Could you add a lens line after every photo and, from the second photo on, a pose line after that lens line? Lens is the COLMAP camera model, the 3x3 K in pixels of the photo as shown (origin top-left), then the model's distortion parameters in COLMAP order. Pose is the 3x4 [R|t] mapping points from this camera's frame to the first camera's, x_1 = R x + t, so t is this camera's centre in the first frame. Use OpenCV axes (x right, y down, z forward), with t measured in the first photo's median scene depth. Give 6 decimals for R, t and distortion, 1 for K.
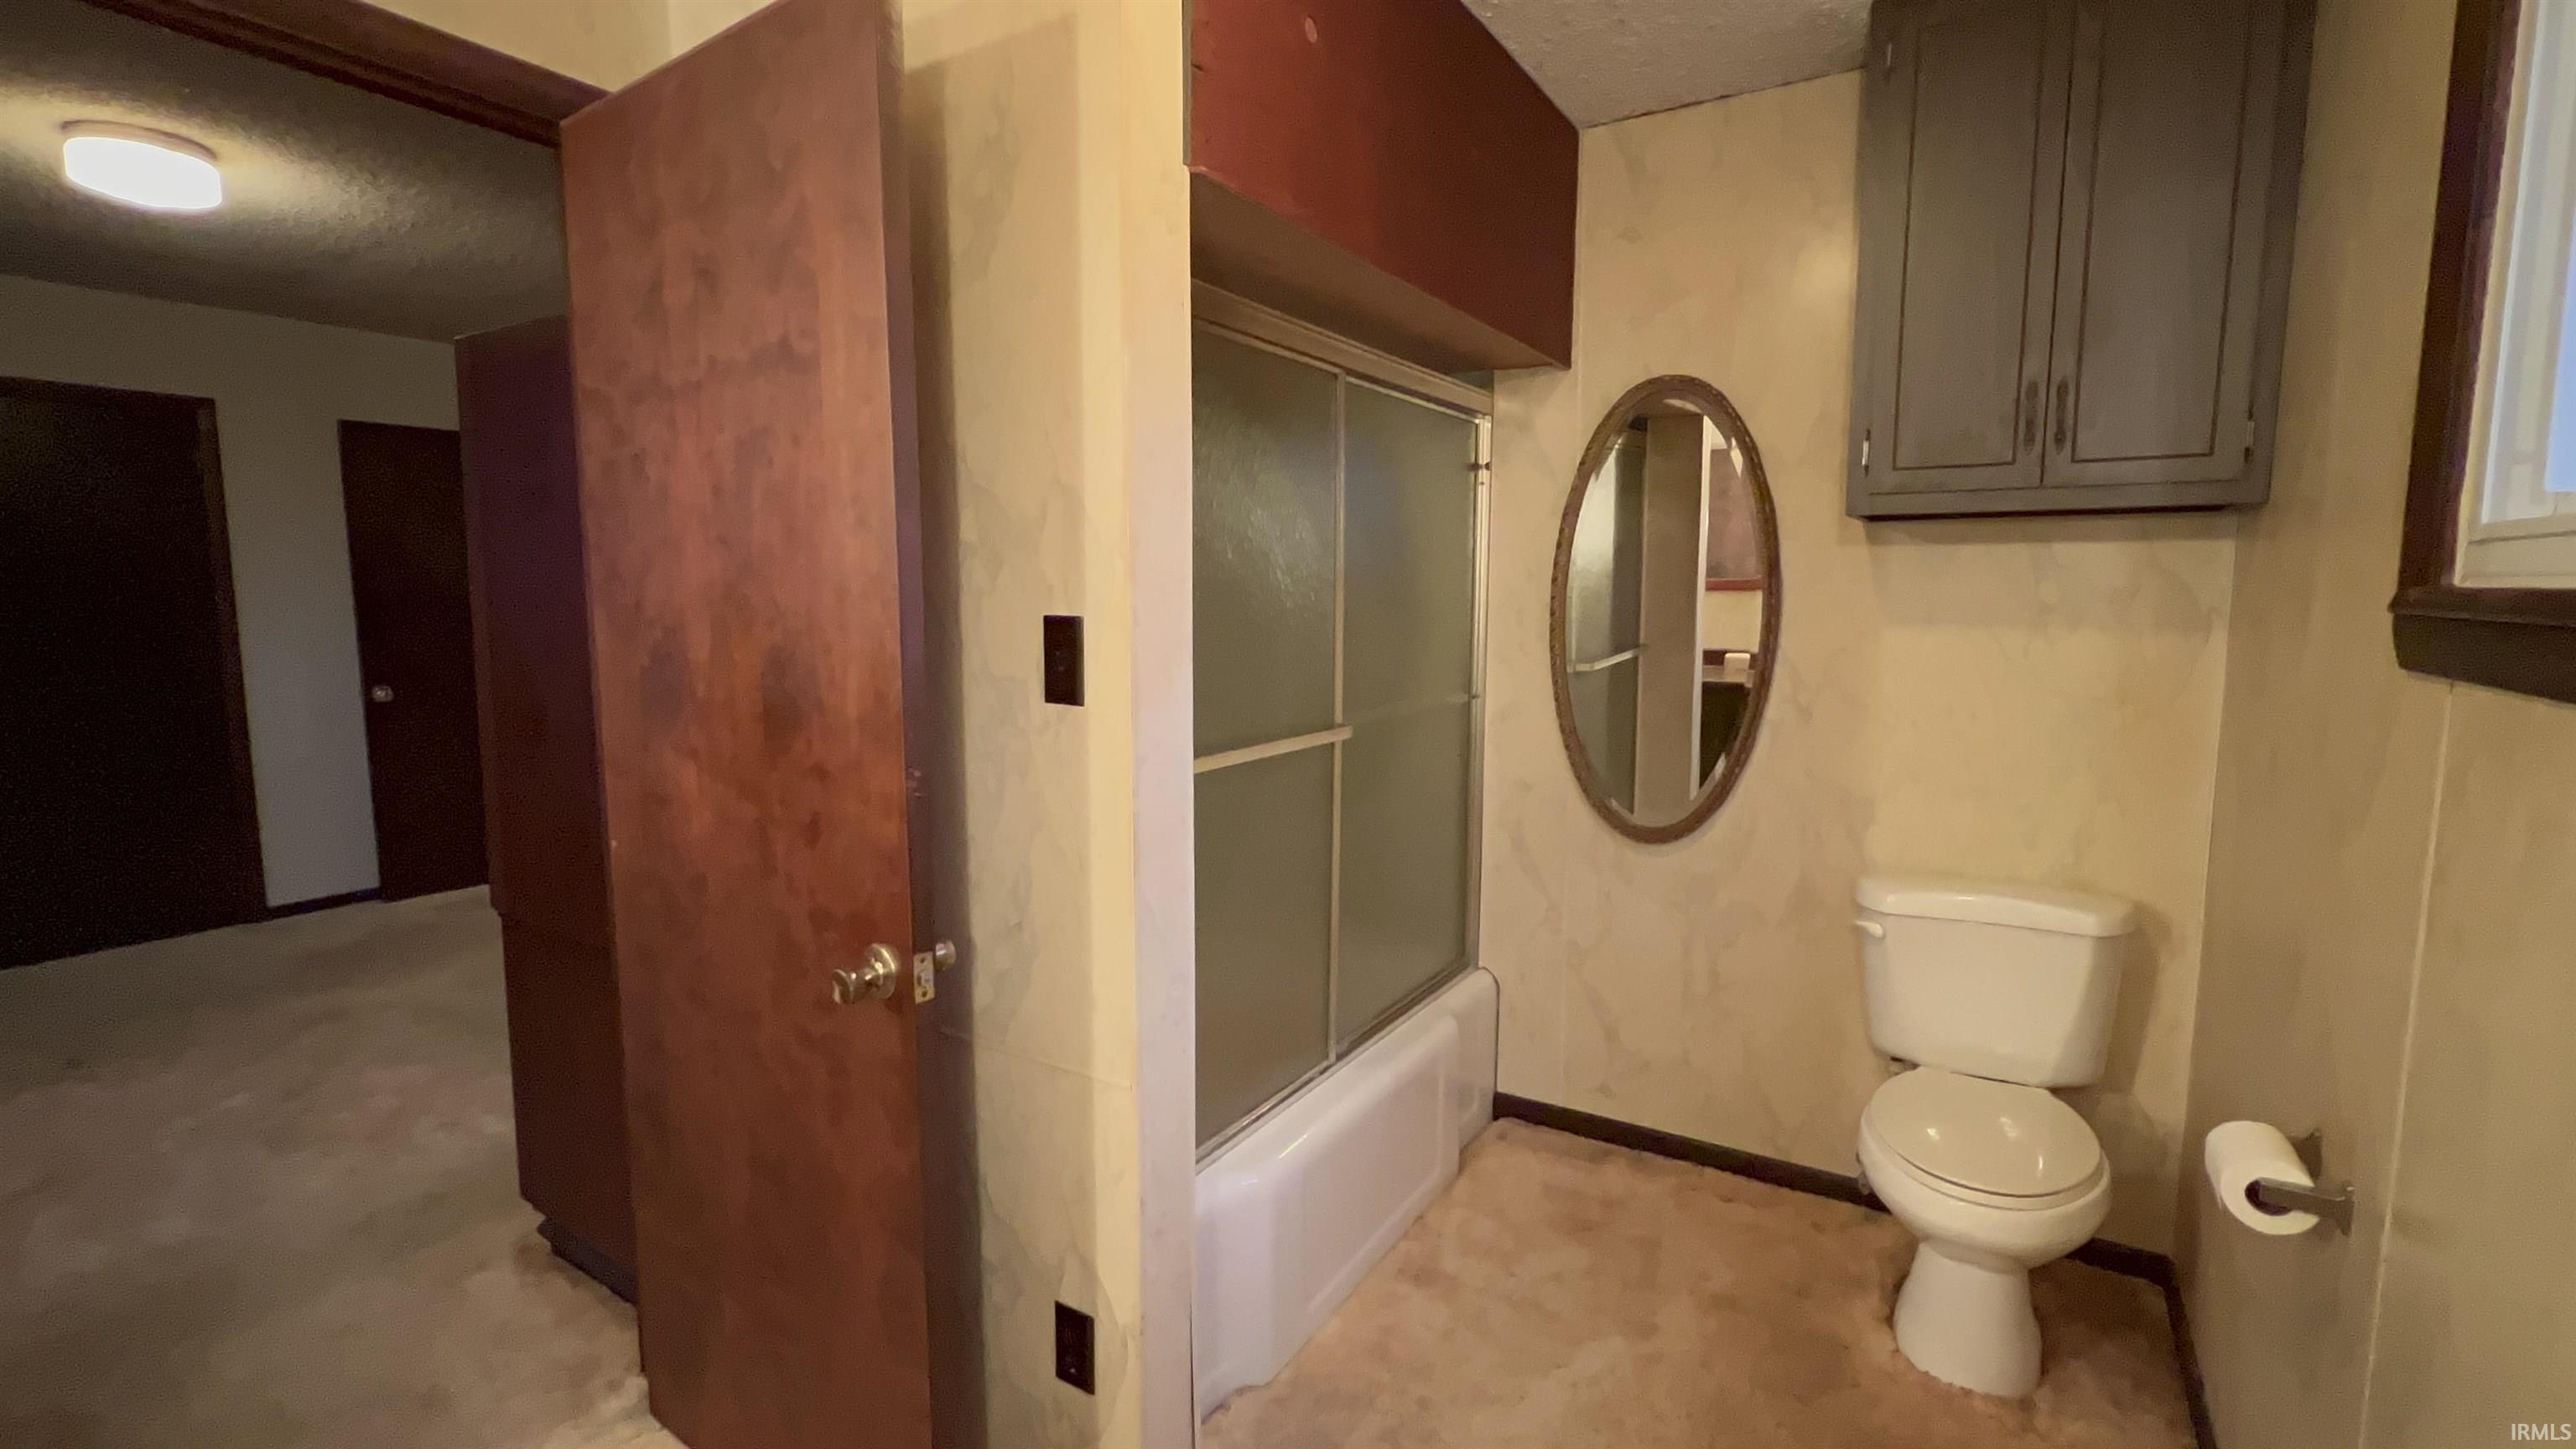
lens RADIAL K [[1129.2, 0, 1282.8], [0, 1129.2, 717.4], [0, 0, 1]] dist [-0.001411, 0.000336]
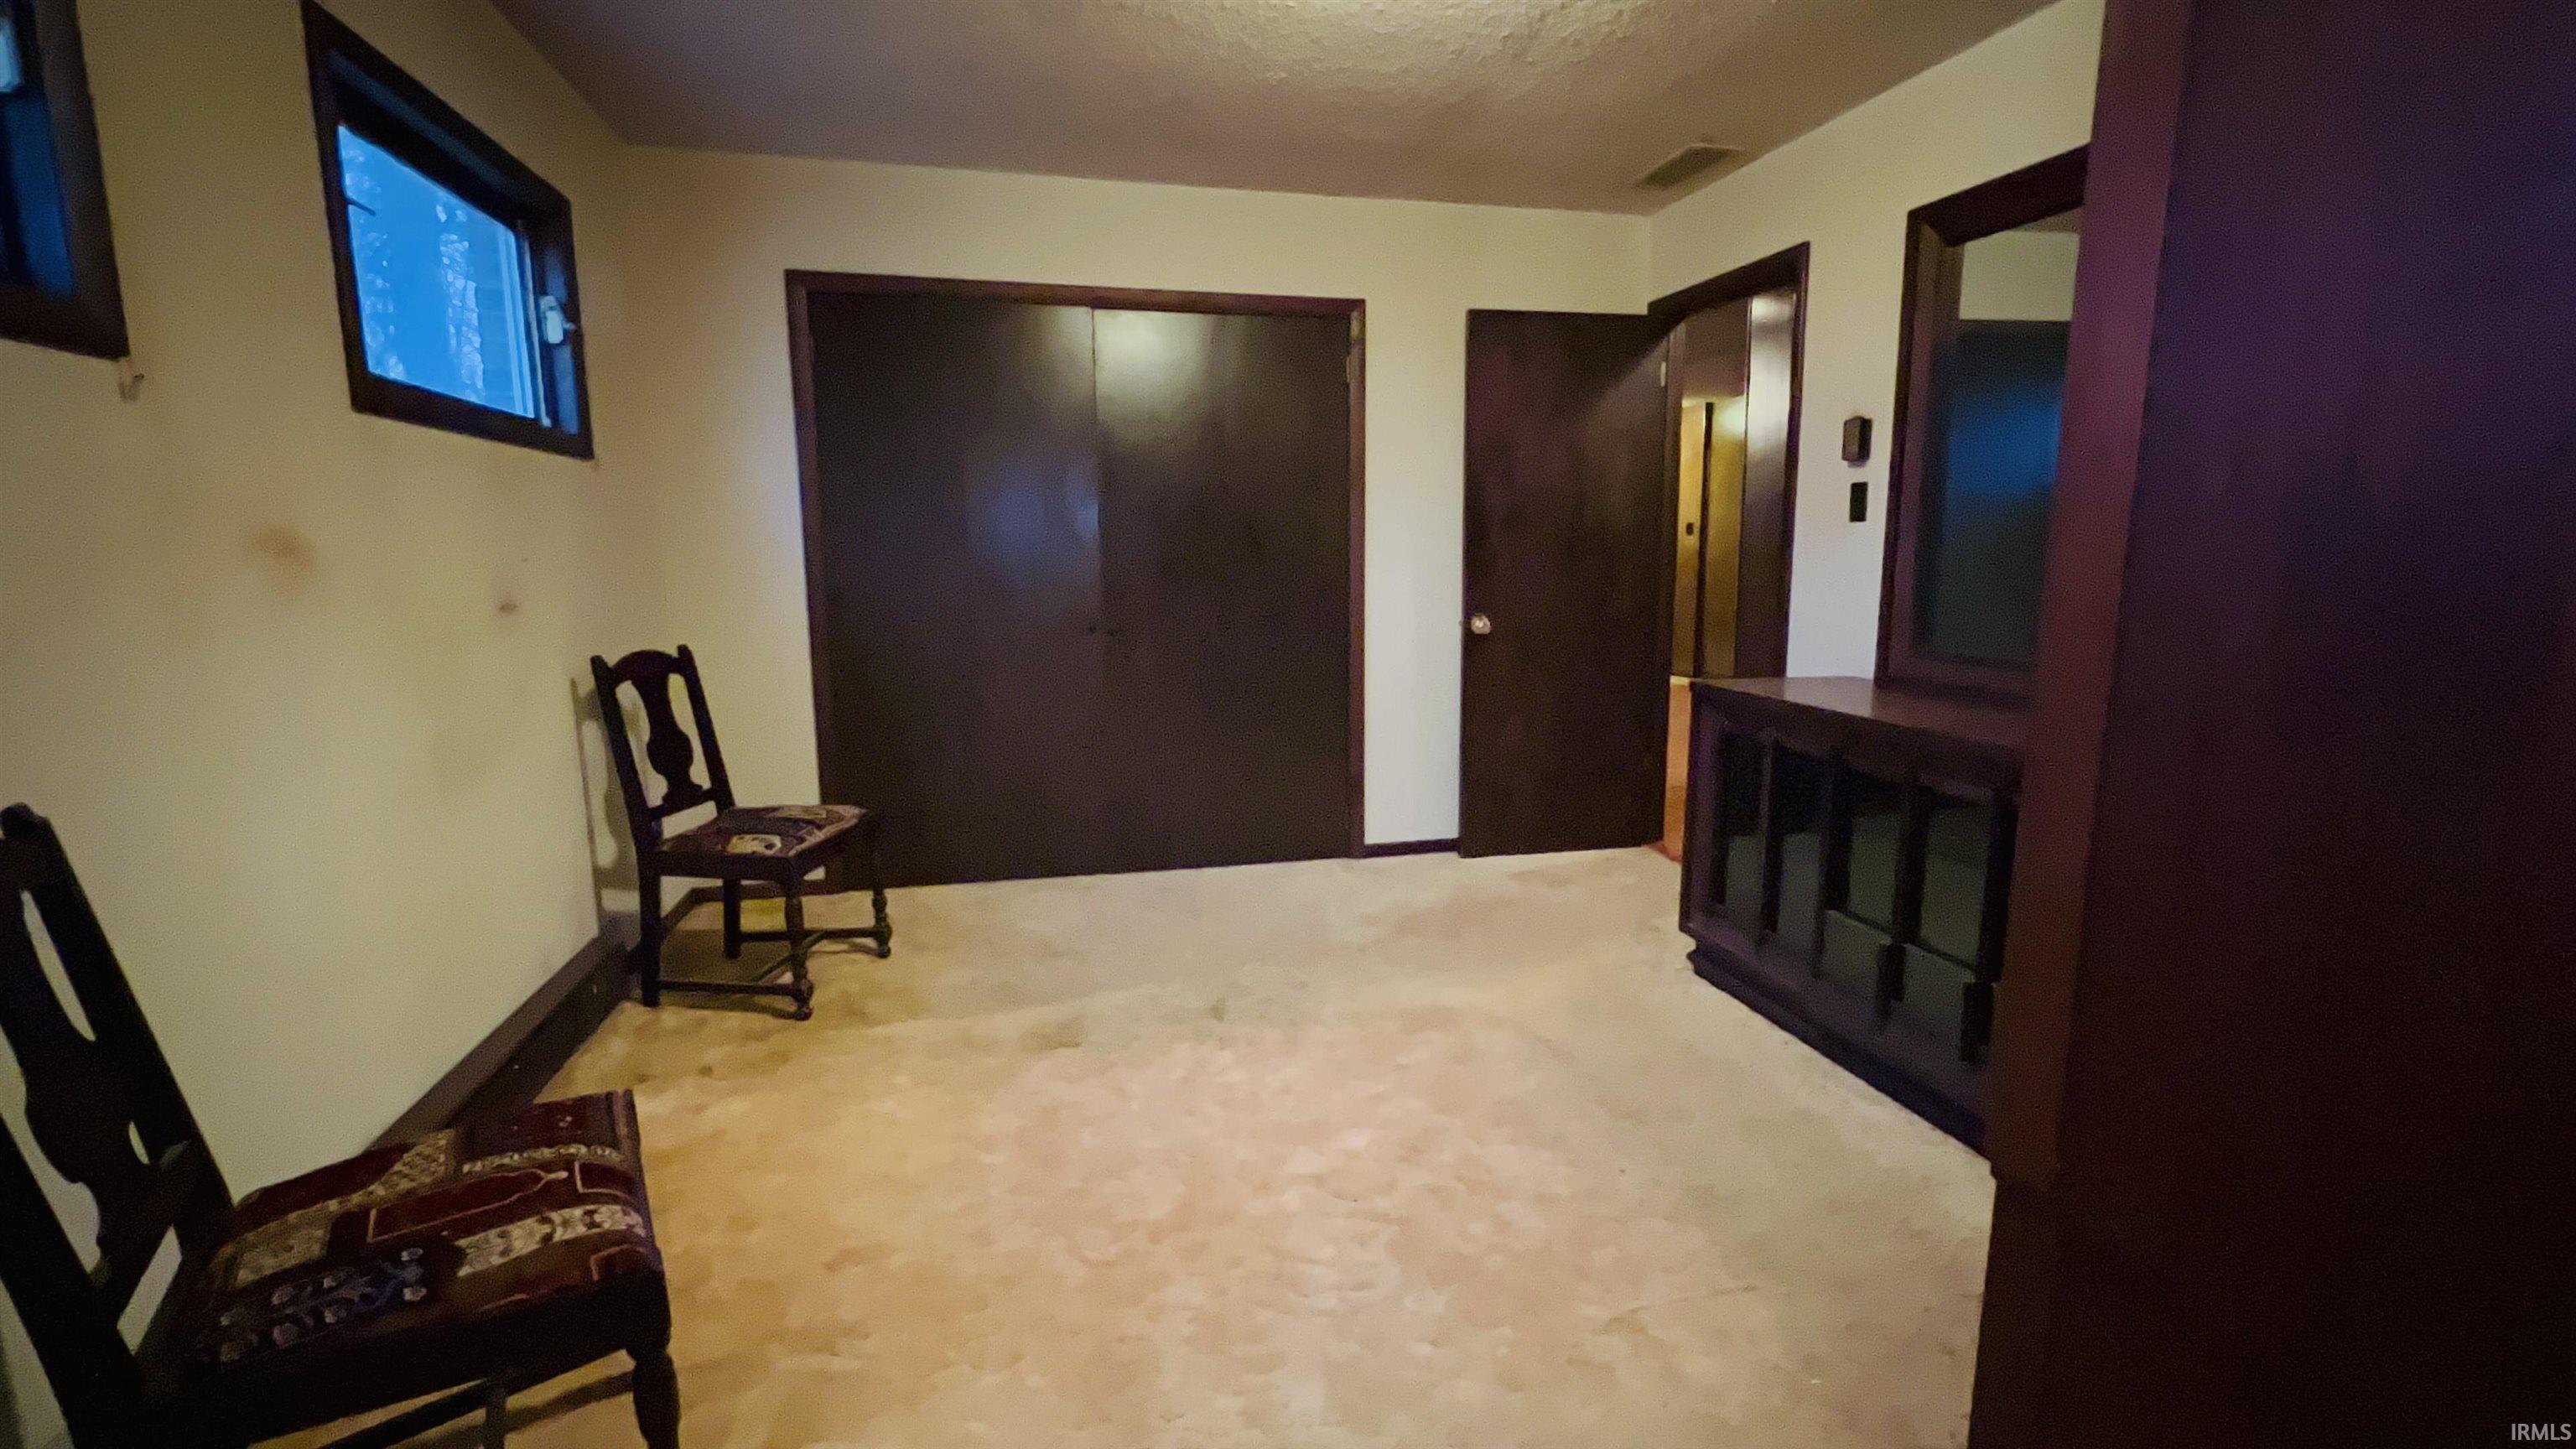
lens RADIAL K [[1129.2, 0, 1282.8], [0, 1129.2, 717.4], [0, 0, 1]] dist [-0.001411, 0.000336]
pose [[0.713018, 0.100110, -0.693962, -0.297707], [-0.069960, 0.994973, 0.071653, -0.000967], [0.697647, -0.002540, 0.716437, 0.269076]]
